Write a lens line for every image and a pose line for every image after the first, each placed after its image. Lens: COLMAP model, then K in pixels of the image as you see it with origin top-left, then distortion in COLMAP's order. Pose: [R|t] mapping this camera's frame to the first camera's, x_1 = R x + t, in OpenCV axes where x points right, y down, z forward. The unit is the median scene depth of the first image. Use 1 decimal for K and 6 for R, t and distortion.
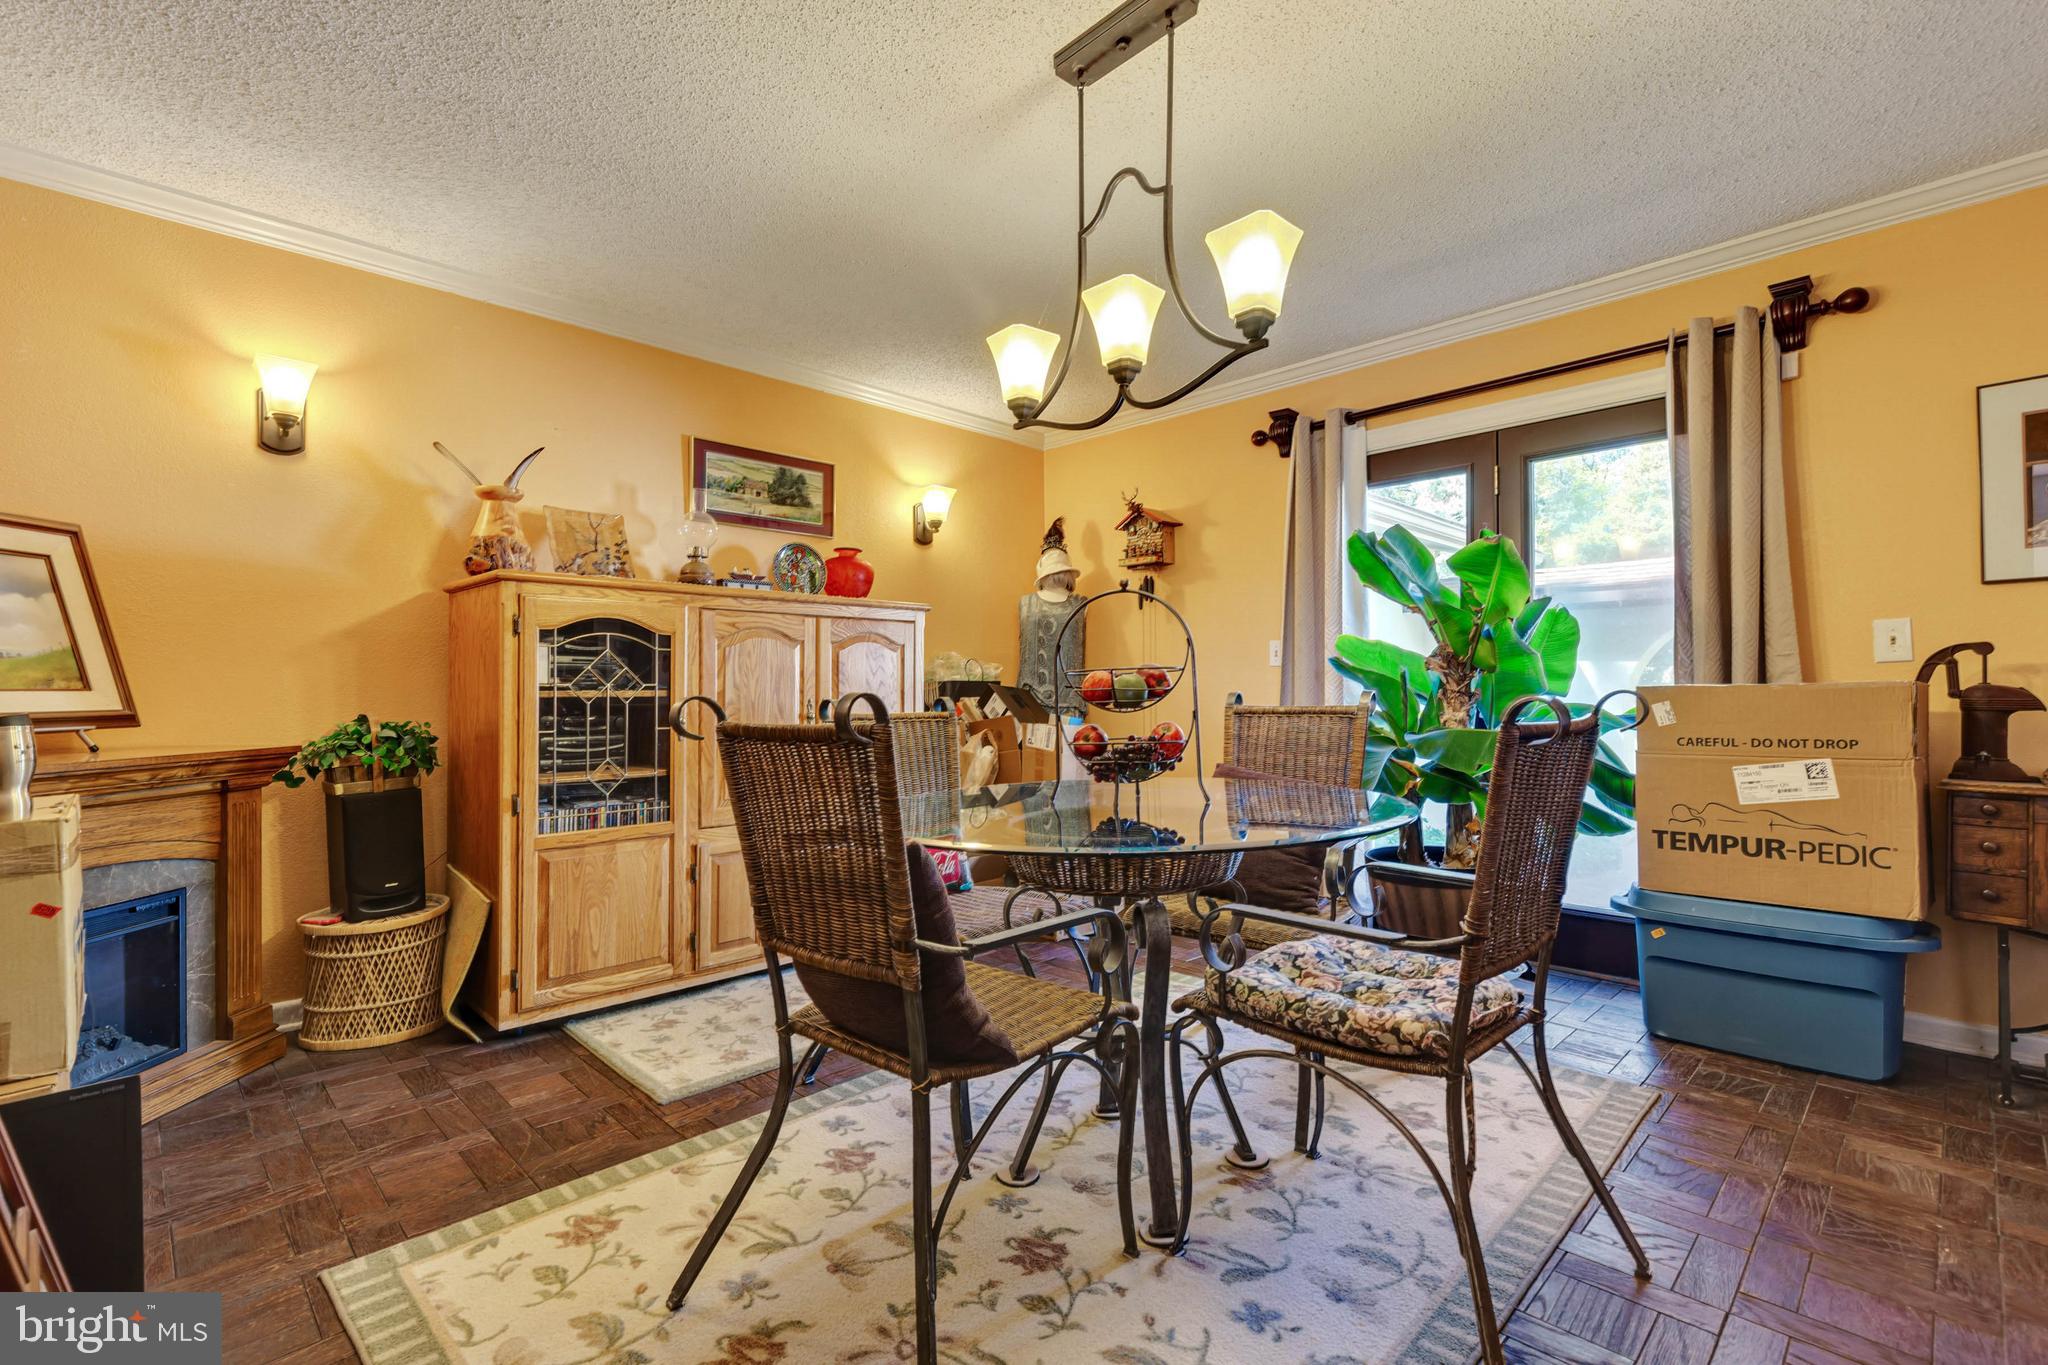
lens RADIAL K [[937.3, 0, 1022.6], [0, 937.3, 682.6], [0, 0, 1]] dist [0.010428, -0.001226]
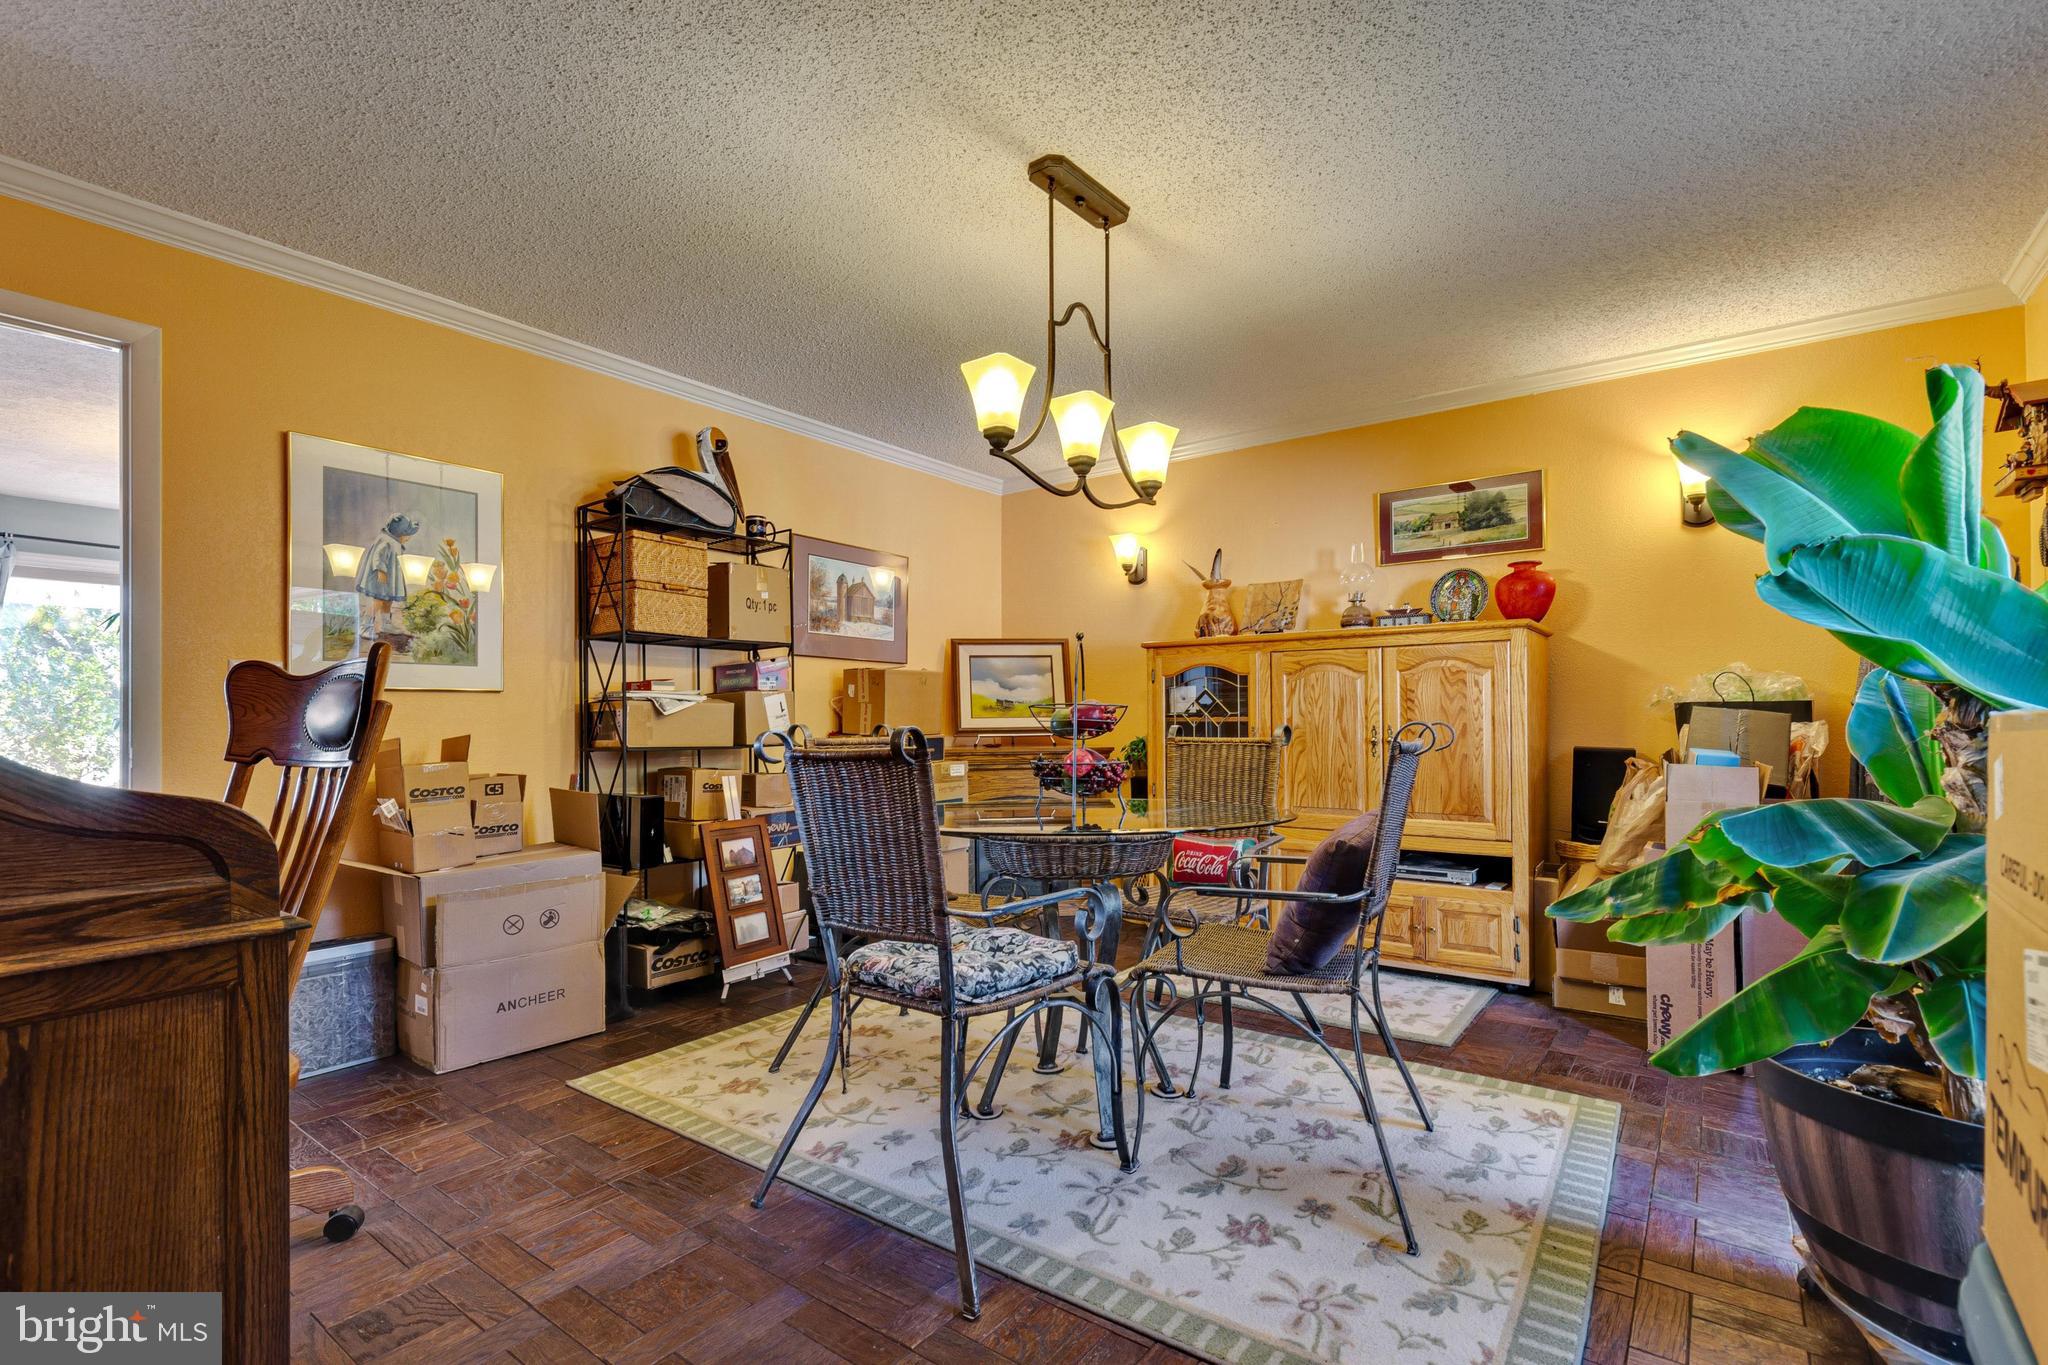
lens RADIAL K [[937.3, 0, 1033.2], [0, 937.3, 719.3], [0, 0, 1]] dist [0.010428, -0.001226]
pose [[0.156413, 0.007850, -0.987661, 0.811060], [0.020235, 0.999733, 0.011151, -0.008701], [0.987484, -0.021730, 0.156213, 0.451309]]
